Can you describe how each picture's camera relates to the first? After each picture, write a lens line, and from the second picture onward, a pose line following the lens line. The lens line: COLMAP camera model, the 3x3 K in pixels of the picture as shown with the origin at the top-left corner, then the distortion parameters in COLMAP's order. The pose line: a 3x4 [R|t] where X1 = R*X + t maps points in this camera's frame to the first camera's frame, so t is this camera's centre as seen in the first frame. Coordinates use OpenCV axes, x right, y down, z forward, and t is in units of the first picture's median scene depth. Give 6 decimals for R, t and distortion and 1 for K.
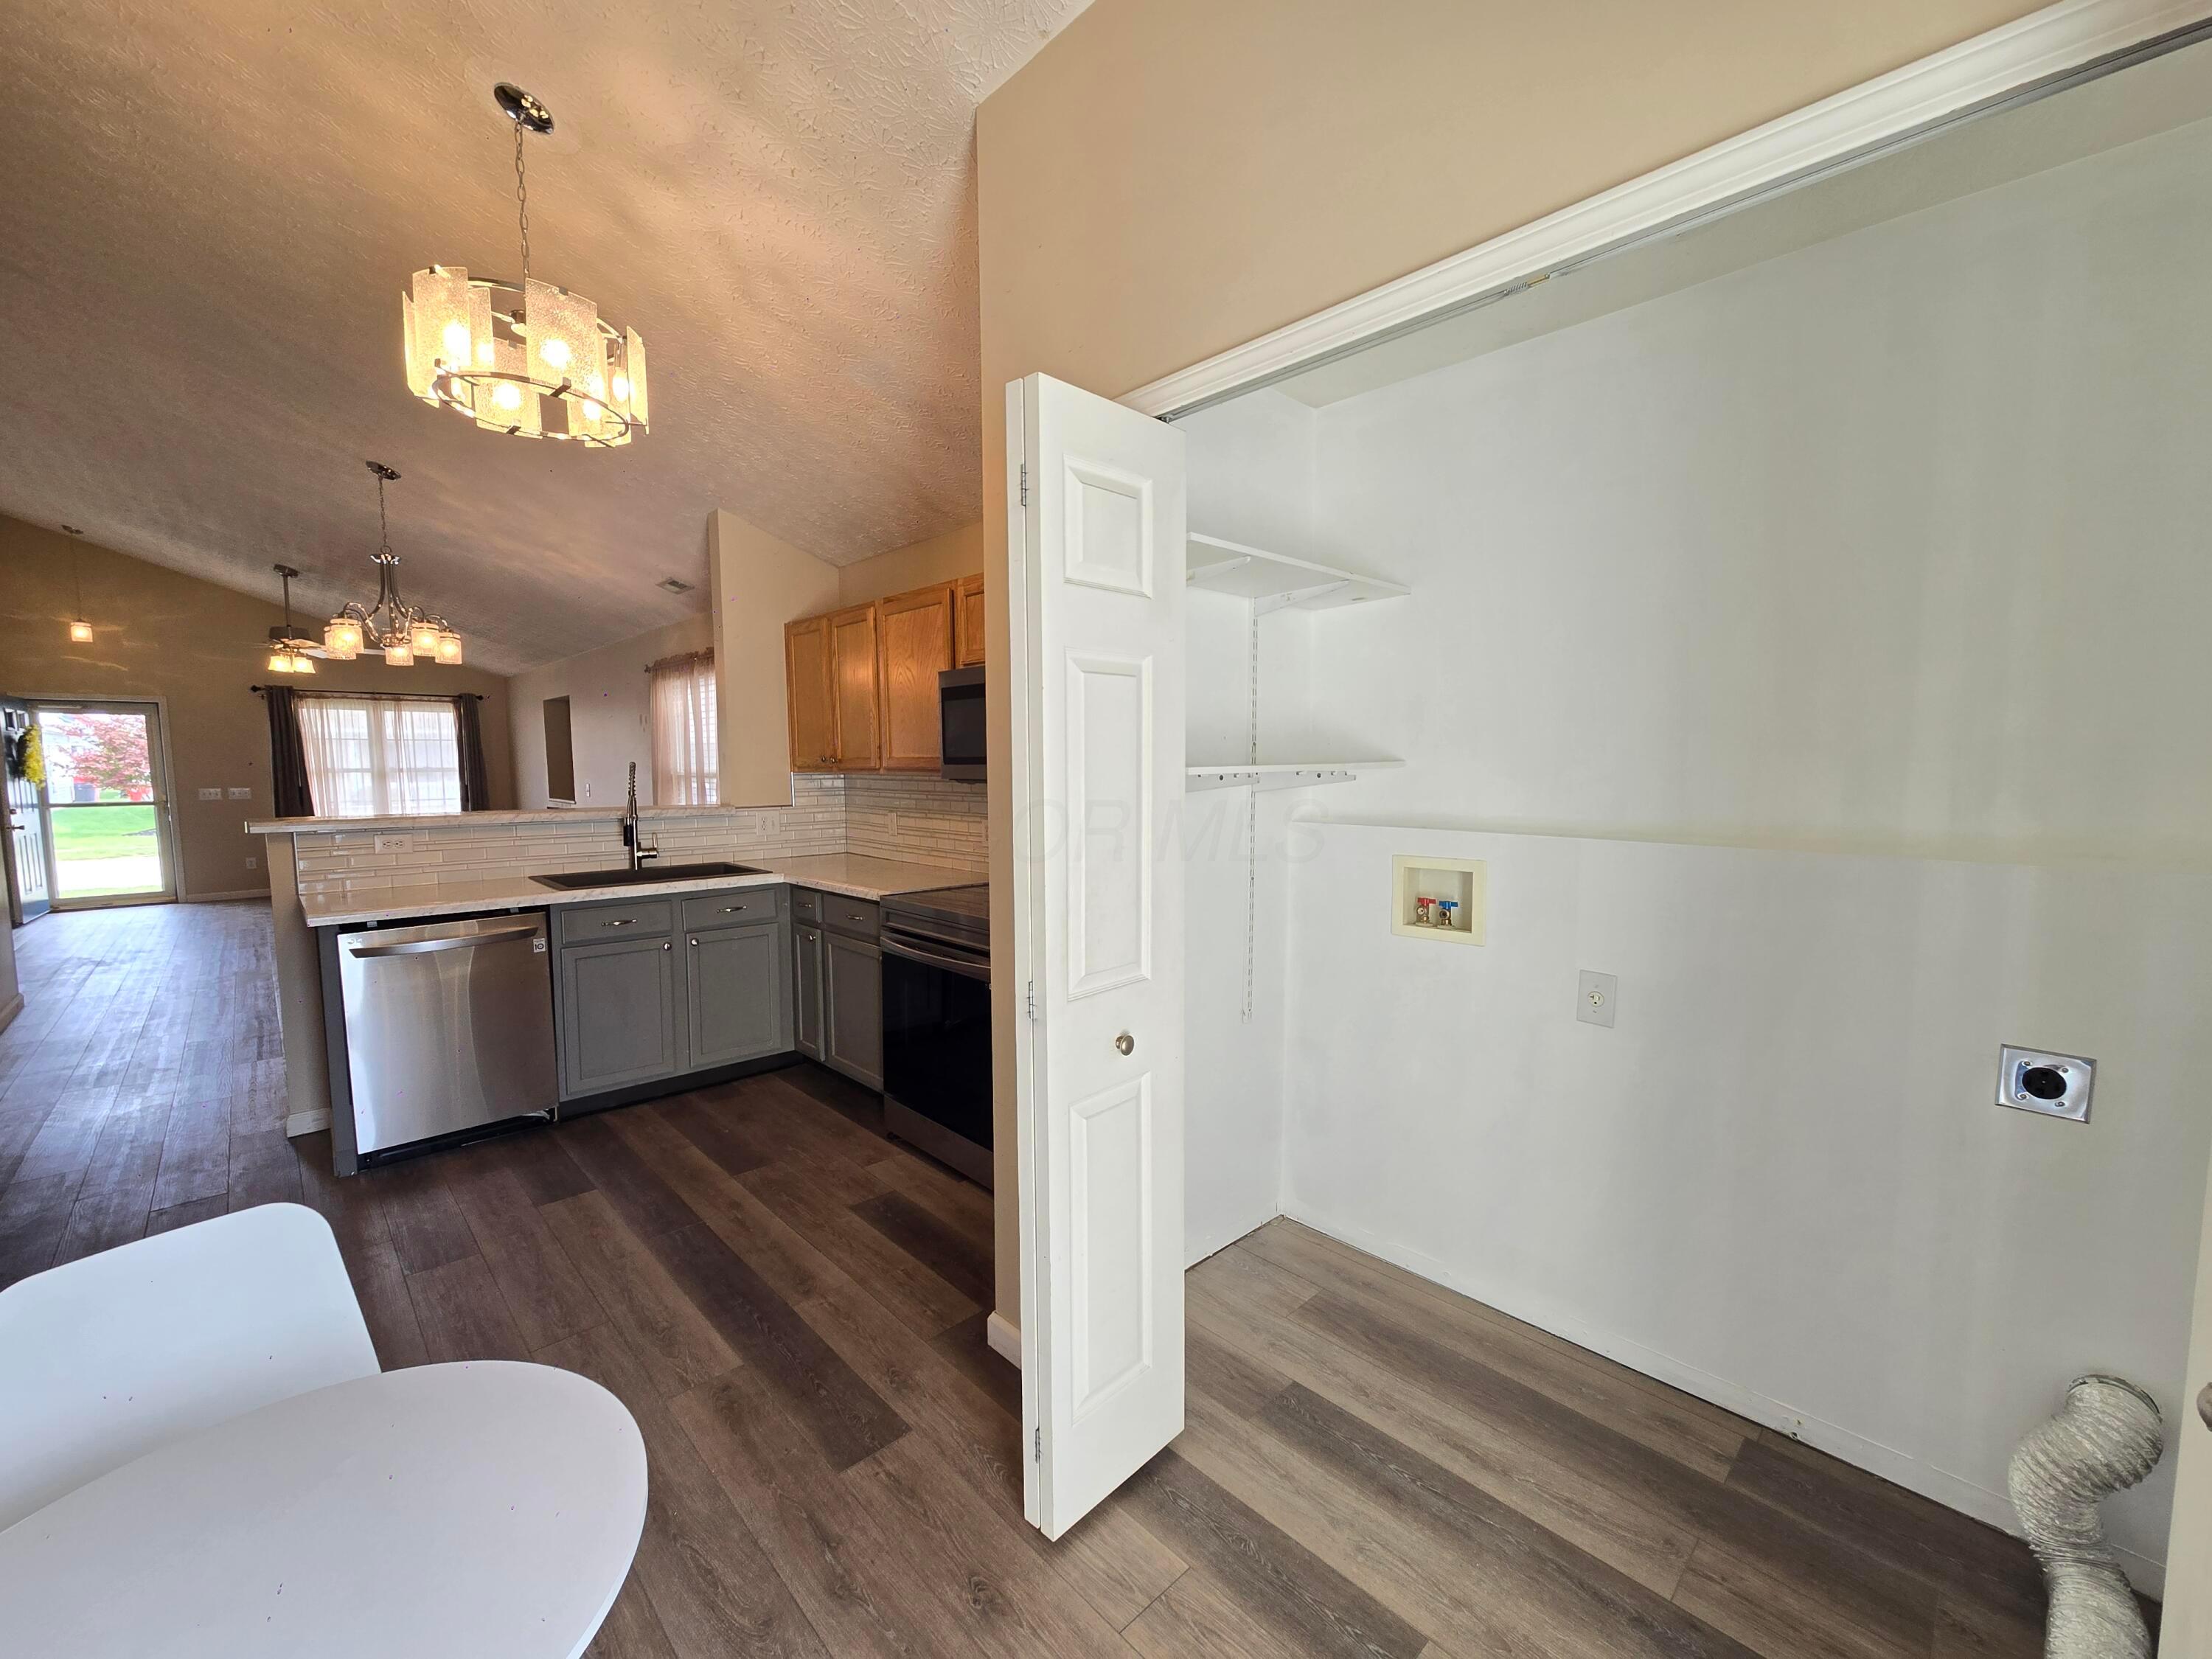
lens RADIAL K [[904.5, 0, 1110.2], [0, 904.5, 843.6], [0, 0, 1]] dist [-0.001103, 0.001037]
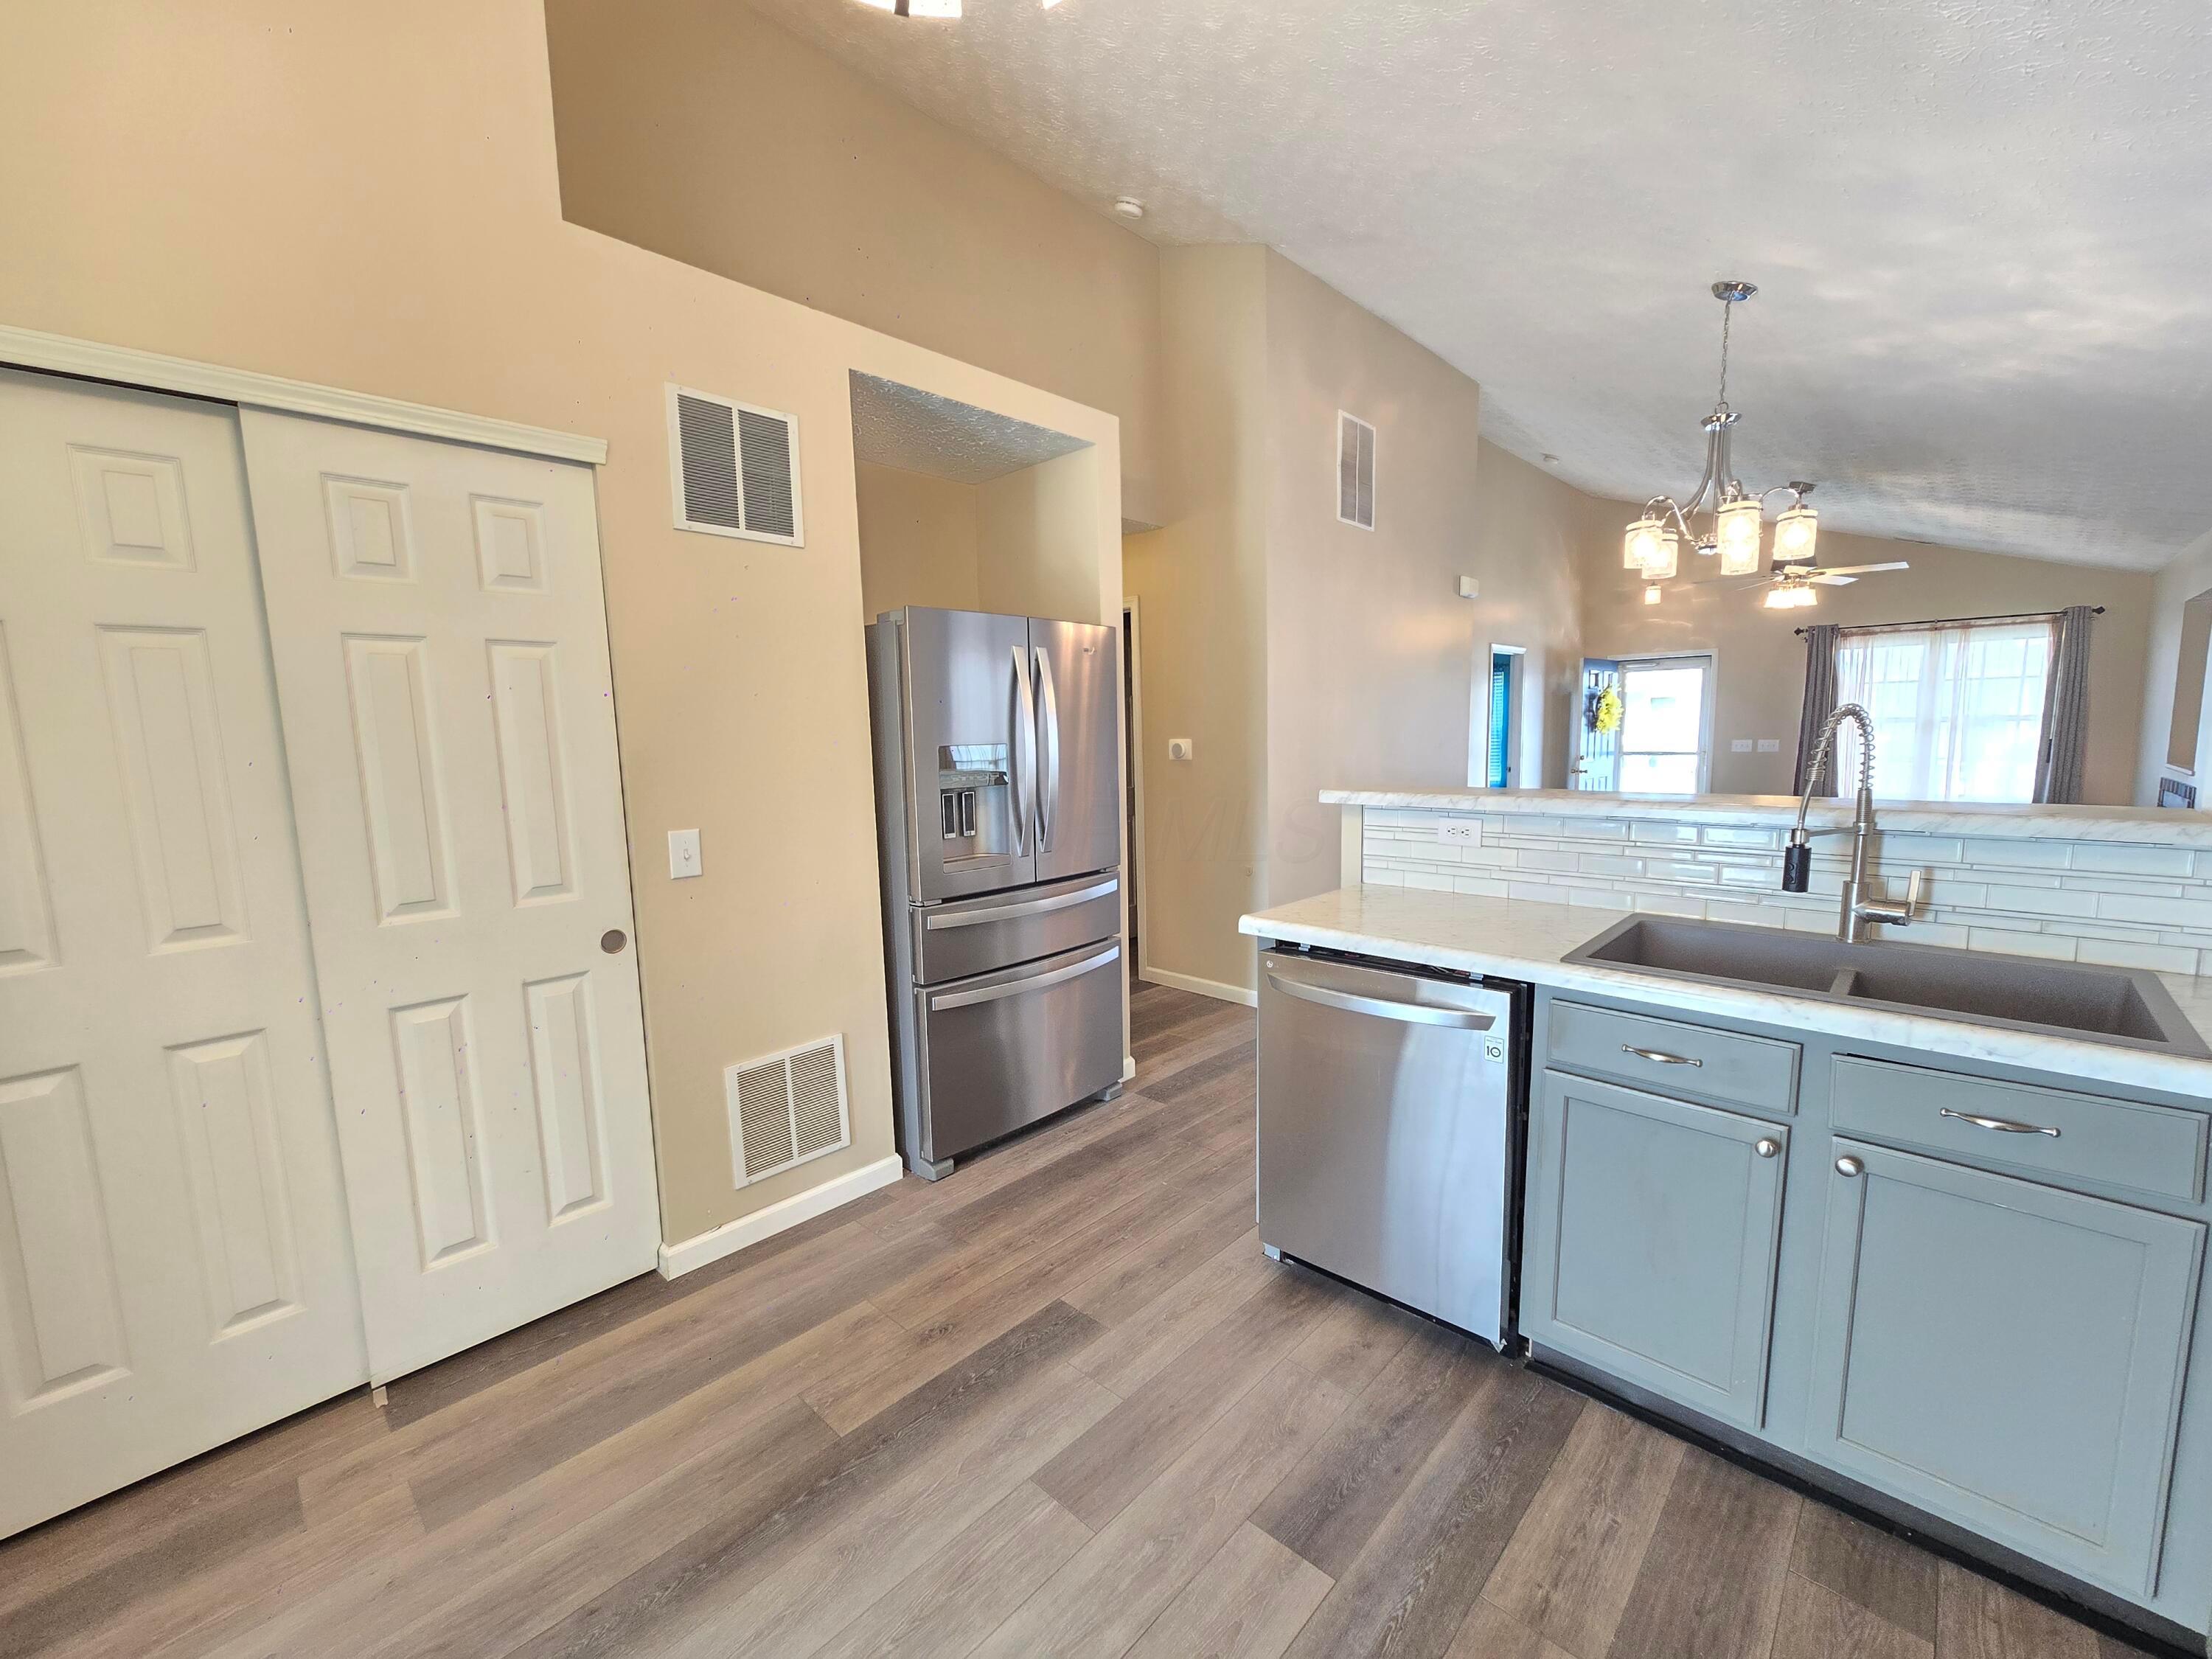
lens RADIAL K [[904.5, 0, 1102.8], [0, 904.5, 841.5], [0, 0, 1]] dist [-0.001103, 0.001037]
pose [[0.047592, 0.124750, -0.991046, -0.113558], [-0.070634, 0.990107, 0.121240, -0.057759], [0.996366, 0.064232, 0.055933, 0.693120]]
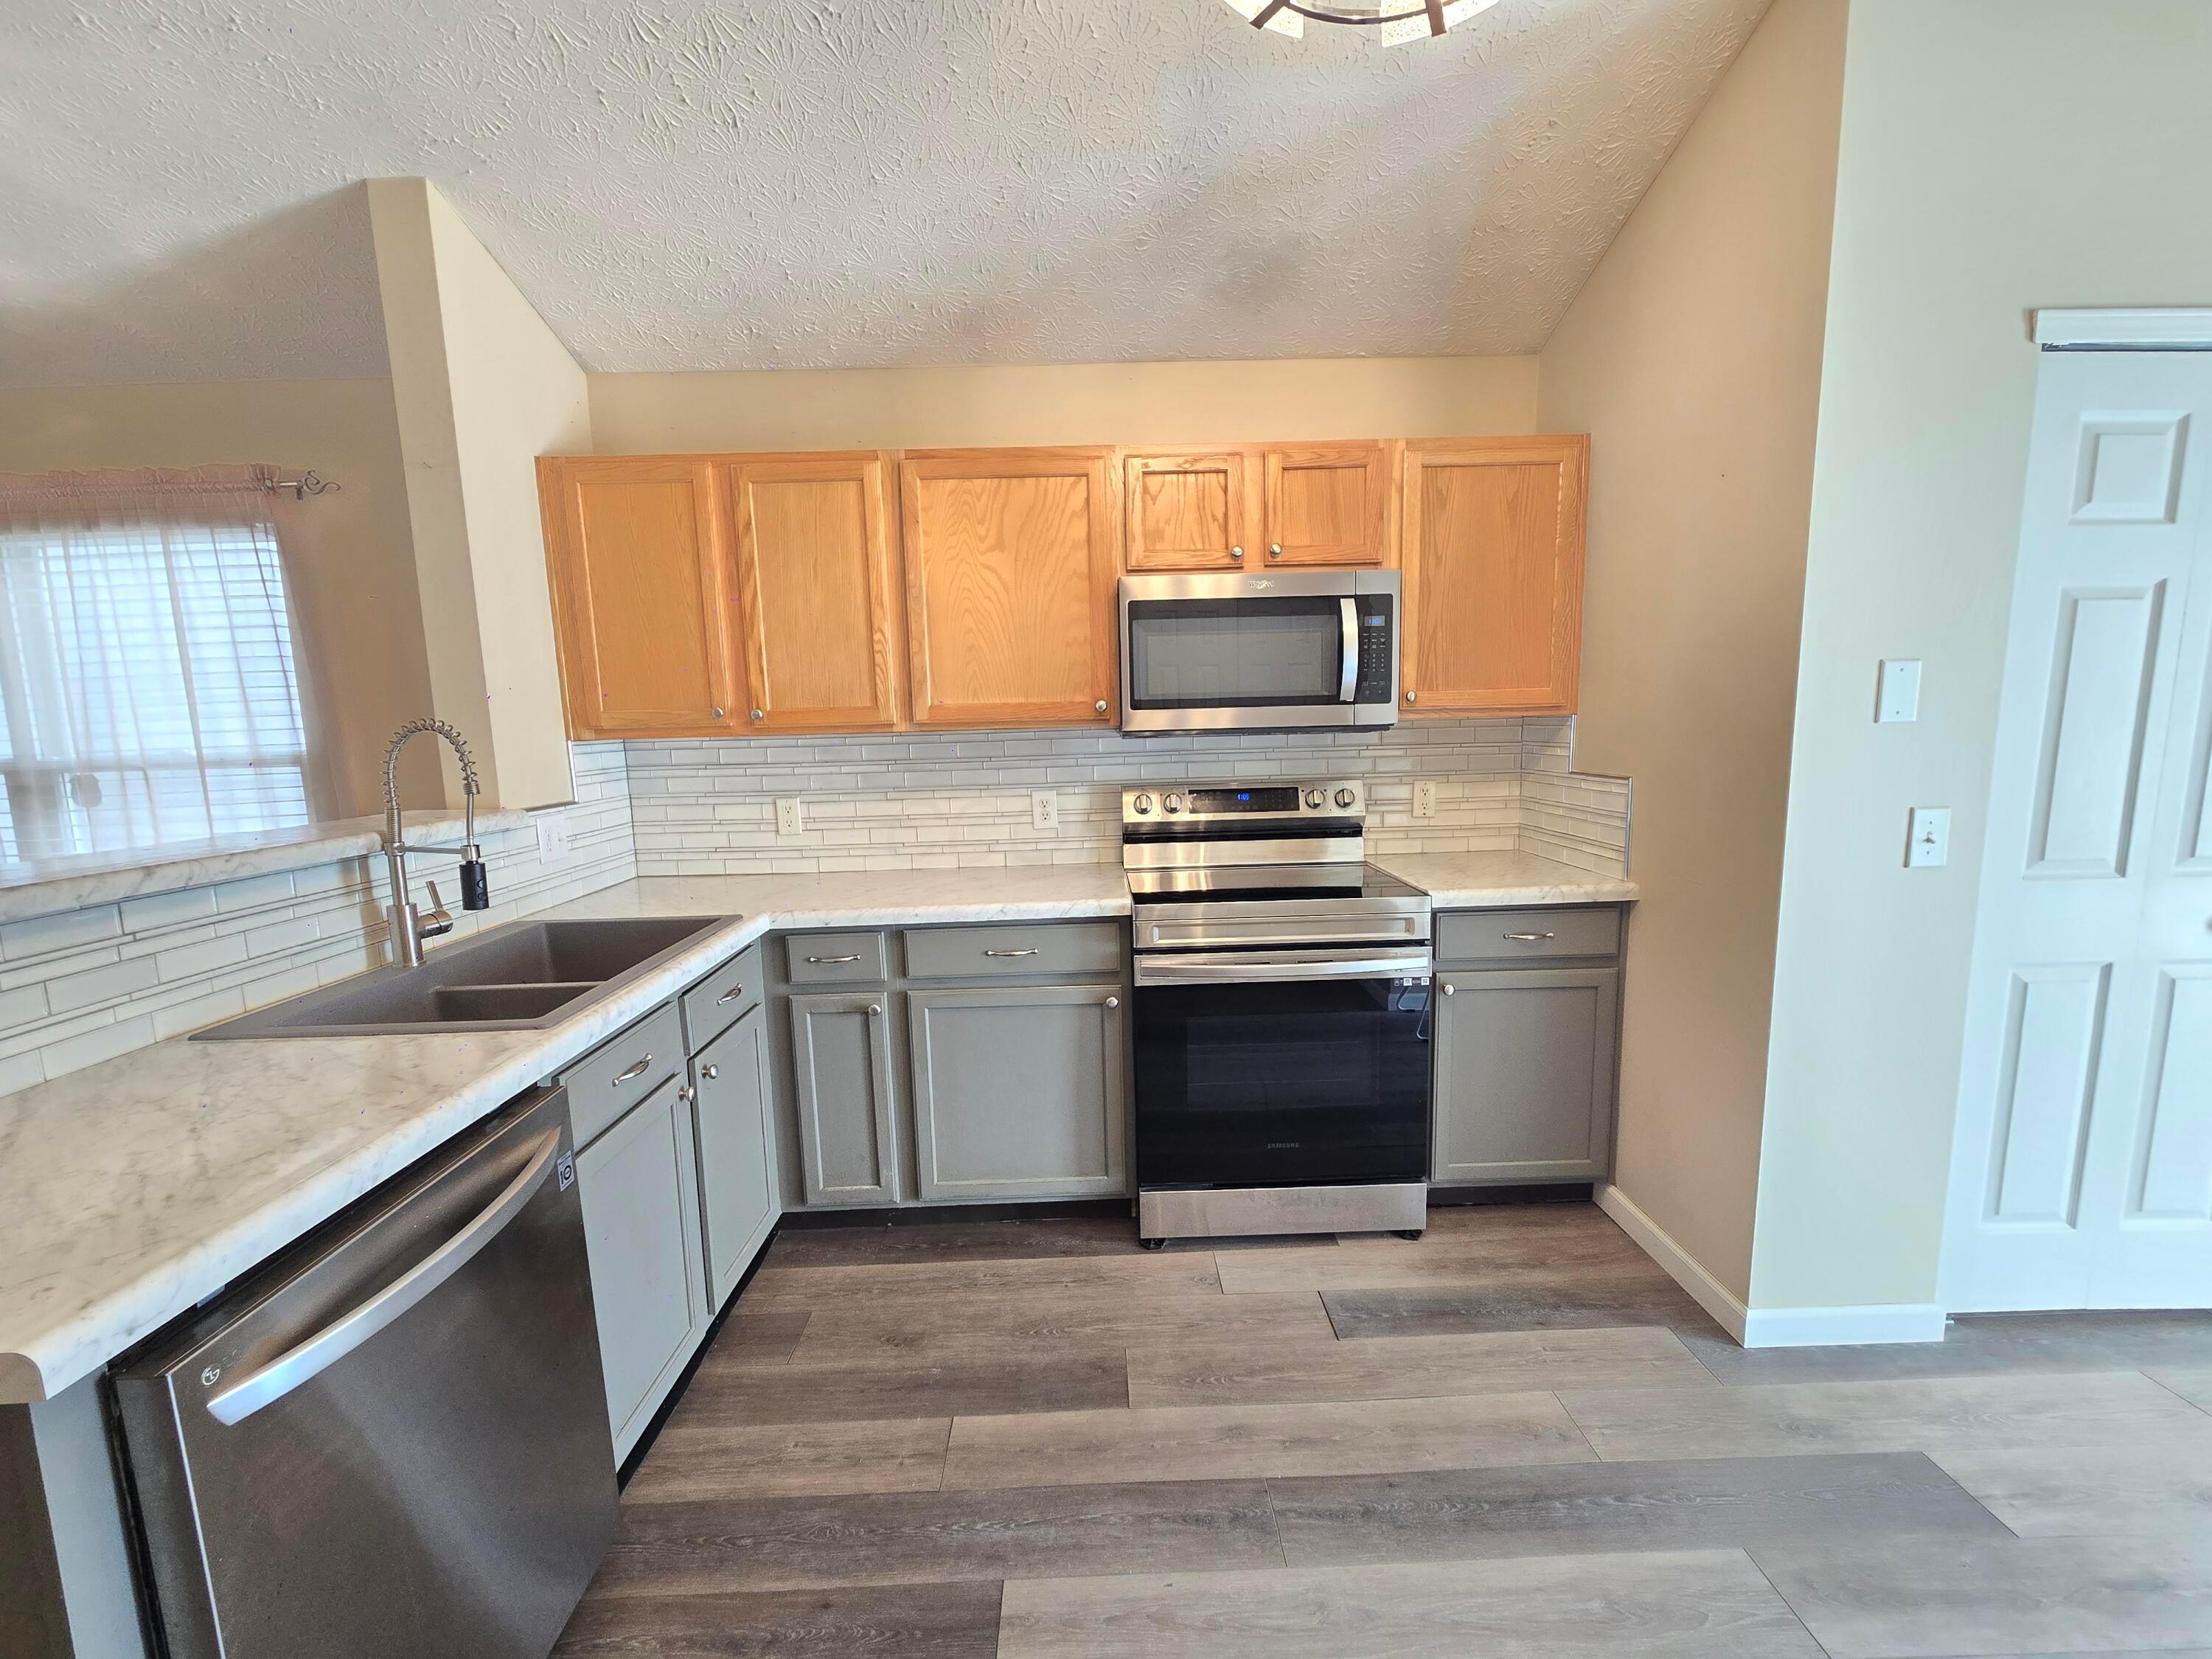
lens RADIAL K [[904.5, 0, 1110.3], [0, 904.5, 842.2], [0, 0, 1]] dist [-0.001103, 0.001037]
pose [[0.672039, -0.113573, 0.731755, -0.709596], [0.091008, 0.993345, 0.070592, -0.035866], [-0.734902, 0.019155, 0.677903, 0.524165]]
